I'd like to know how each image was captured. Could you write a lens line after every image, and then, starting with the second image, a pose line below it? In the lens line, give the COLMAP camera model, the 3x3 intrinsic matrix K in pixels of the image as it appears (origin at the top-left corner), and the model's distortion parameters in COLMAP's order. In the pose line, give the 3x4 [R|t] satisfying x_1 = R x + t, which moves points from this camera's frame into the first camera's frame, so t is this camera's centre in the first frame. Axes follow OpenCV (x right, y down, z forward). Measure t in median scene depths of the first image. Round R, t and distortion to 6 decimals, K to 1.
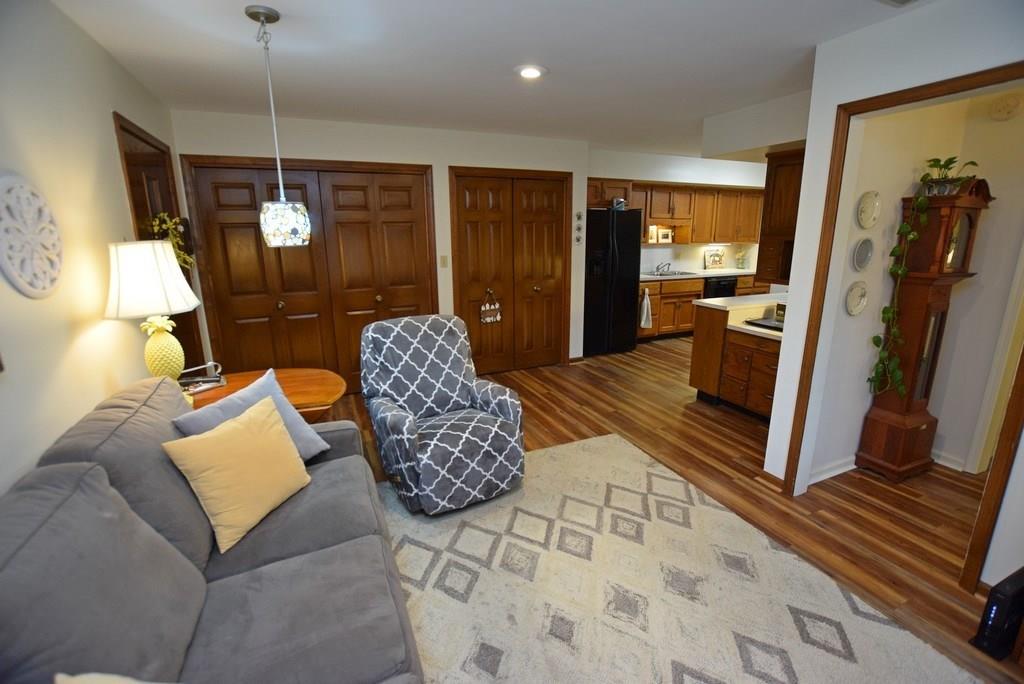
lens RADIAL K [[450.2, 0, 520.0], [0, 450.2, 342.9], [0, 0, 1]] dist [-0.030911, 0.002923]
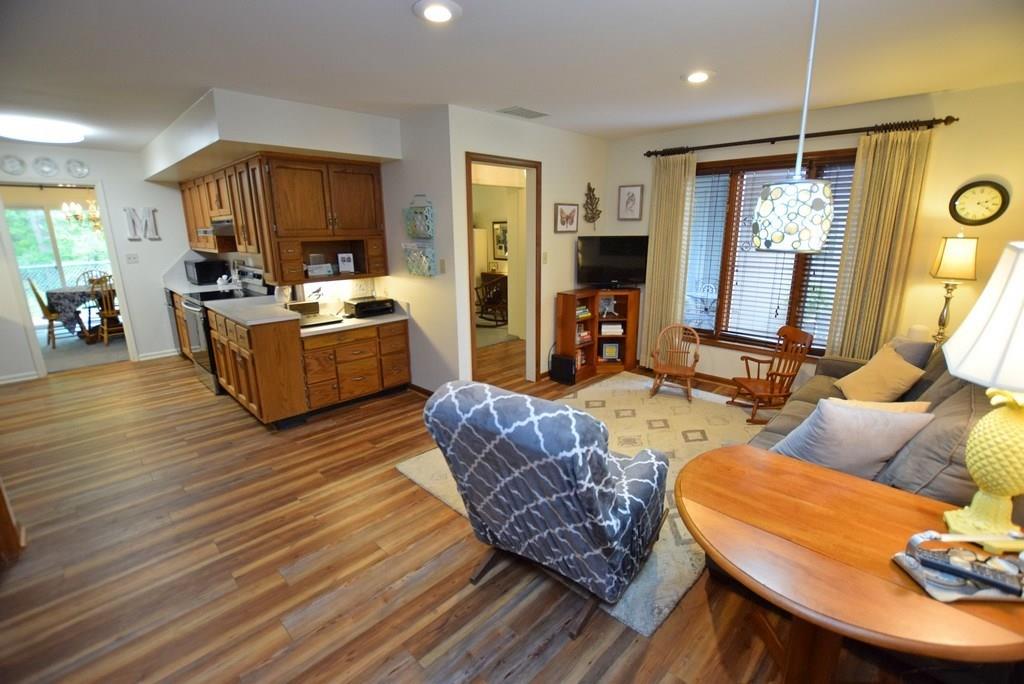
lens RADIAL K [[450.2, 0, 511.7], [0, 450.2, 342.0], [0, 0, 1]] dist [-0.030911, 0.002923]
pose [[-0.362002, -0.218907, 0.906110, -0.375878], [0.232659, 0.920055, 0.315226, -0.149081], [-0.902676, 0.324927, -0.282131, 0.603323]]
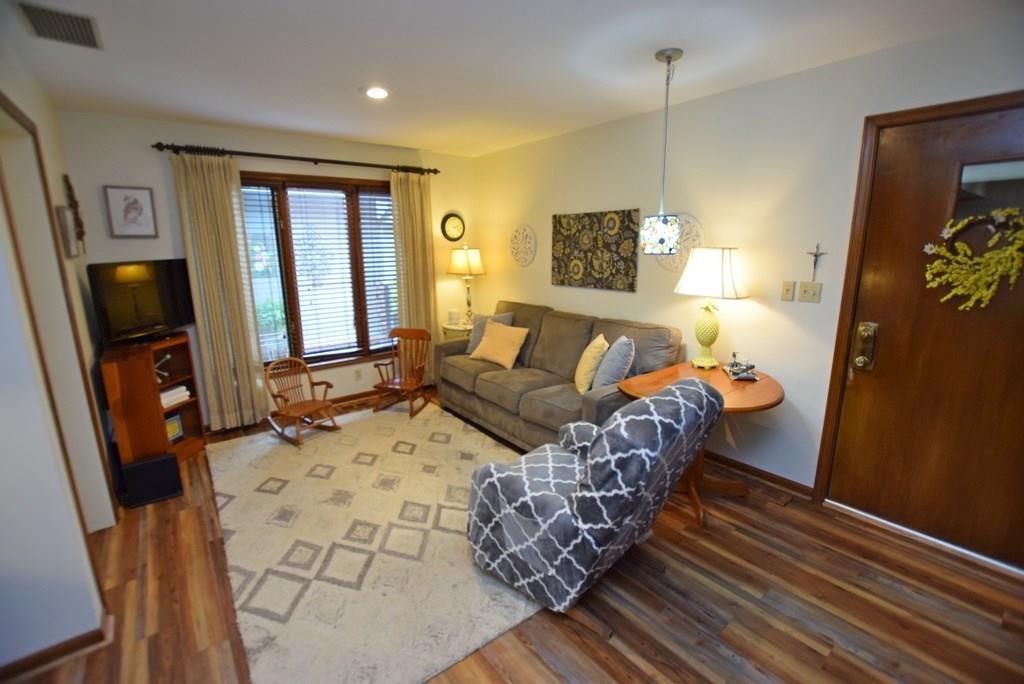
lens RADIAL K [[450.2, 0, 518.0], [0, 450.2, 341.5], [0, 0, 1]] dist [-0.030911, 0.002923]
pose [[-0.970008, 0.069535, -0.232914, 0.041536], [-0.040484, 0.898611, 0.436875, -0.190801], [0.239677, 0.433202, -0.868845, 0.761329]]
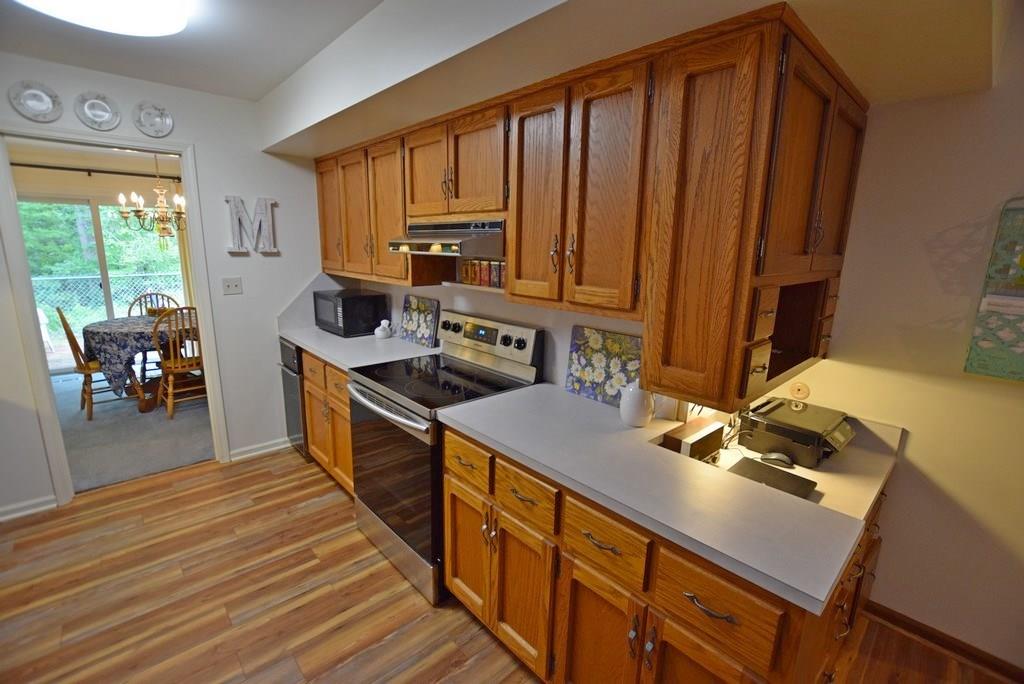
lens RADIAL K [[450.2, 0, 514.2], [0, 450.2, 342.2], [0, 0, 1]] dist [-0.030911, 0.002923]
pose [[-0.313798, -0.197900, 0.928637, 0.196888], [0.208696, 0.939745, 0.270788, -0.217854], [-0.926271, 0.278775, -0.253589, 0.855416]]
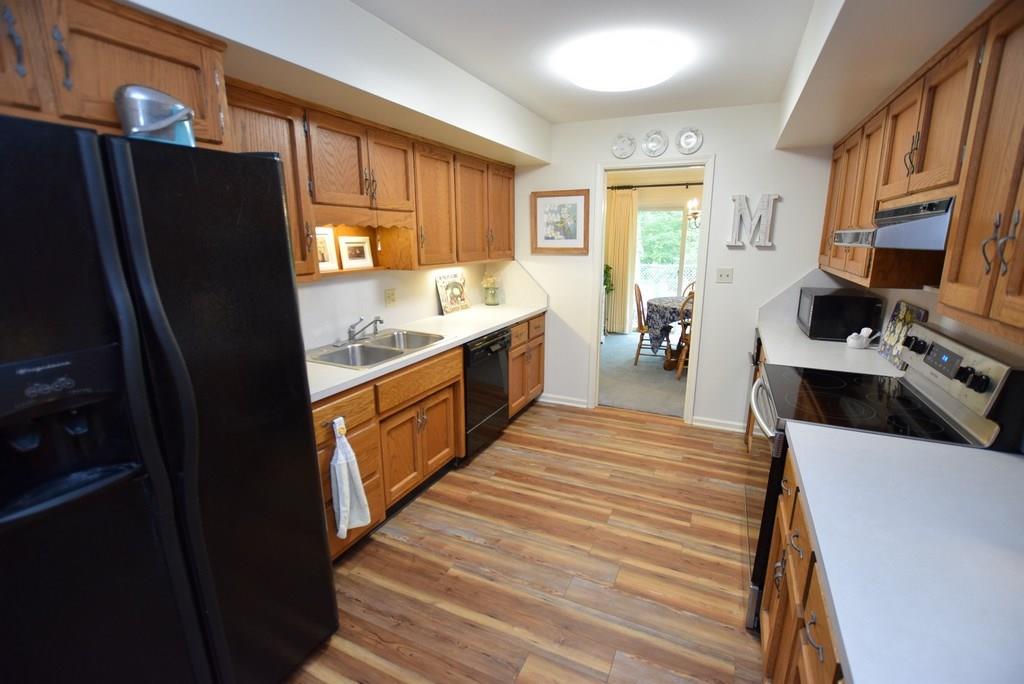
lens RADIAL K [[450.2, 0, 515.8], [0, 450.2, 342.5], [0, 0, 1]] dist [-0.030911, 0.002923]
pose [[0.764229, -0.141391, 0.629255, 0.201089], [0.151694, 0.987708, 0.037703, -0.182483], [-0.626851, 0.066641, 0.776284, 0.723544]]
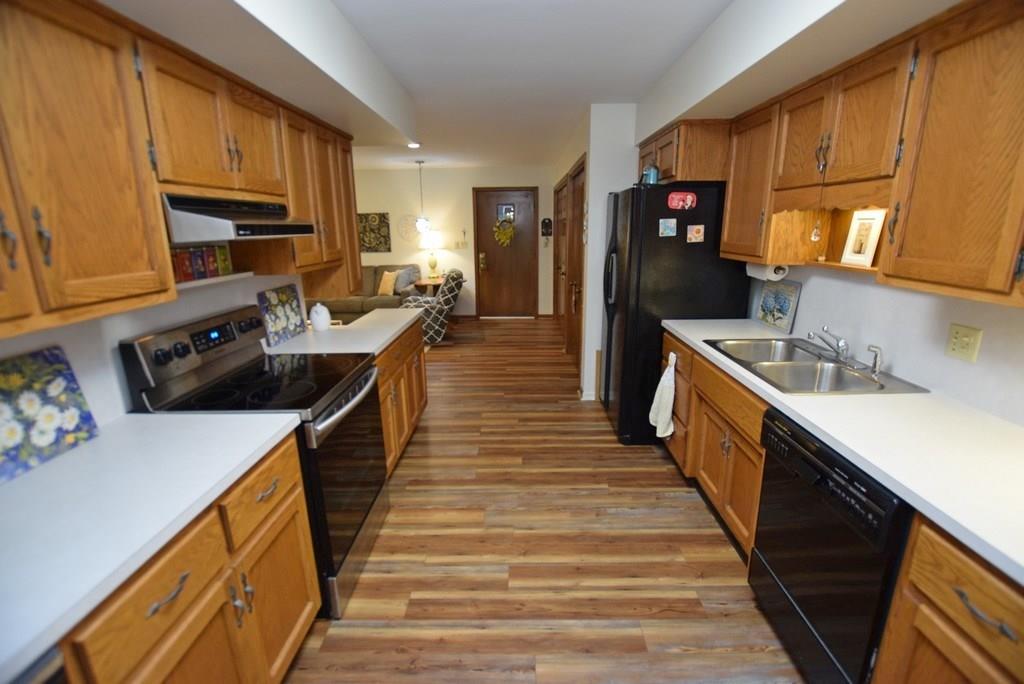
lens RADIAL K [[450.2, 0, 514.8], [0, 450.2, 342.8], [0, 0, 1]] dist [-0.030911, 0.002923]
pose [[-0.427524, 0.238508, -0.871973, 0.811914], [-0.202684, 0.914722, 0.349576, -0.280095], [0.880989, 0.326187, -0.342724, 1.099848]]
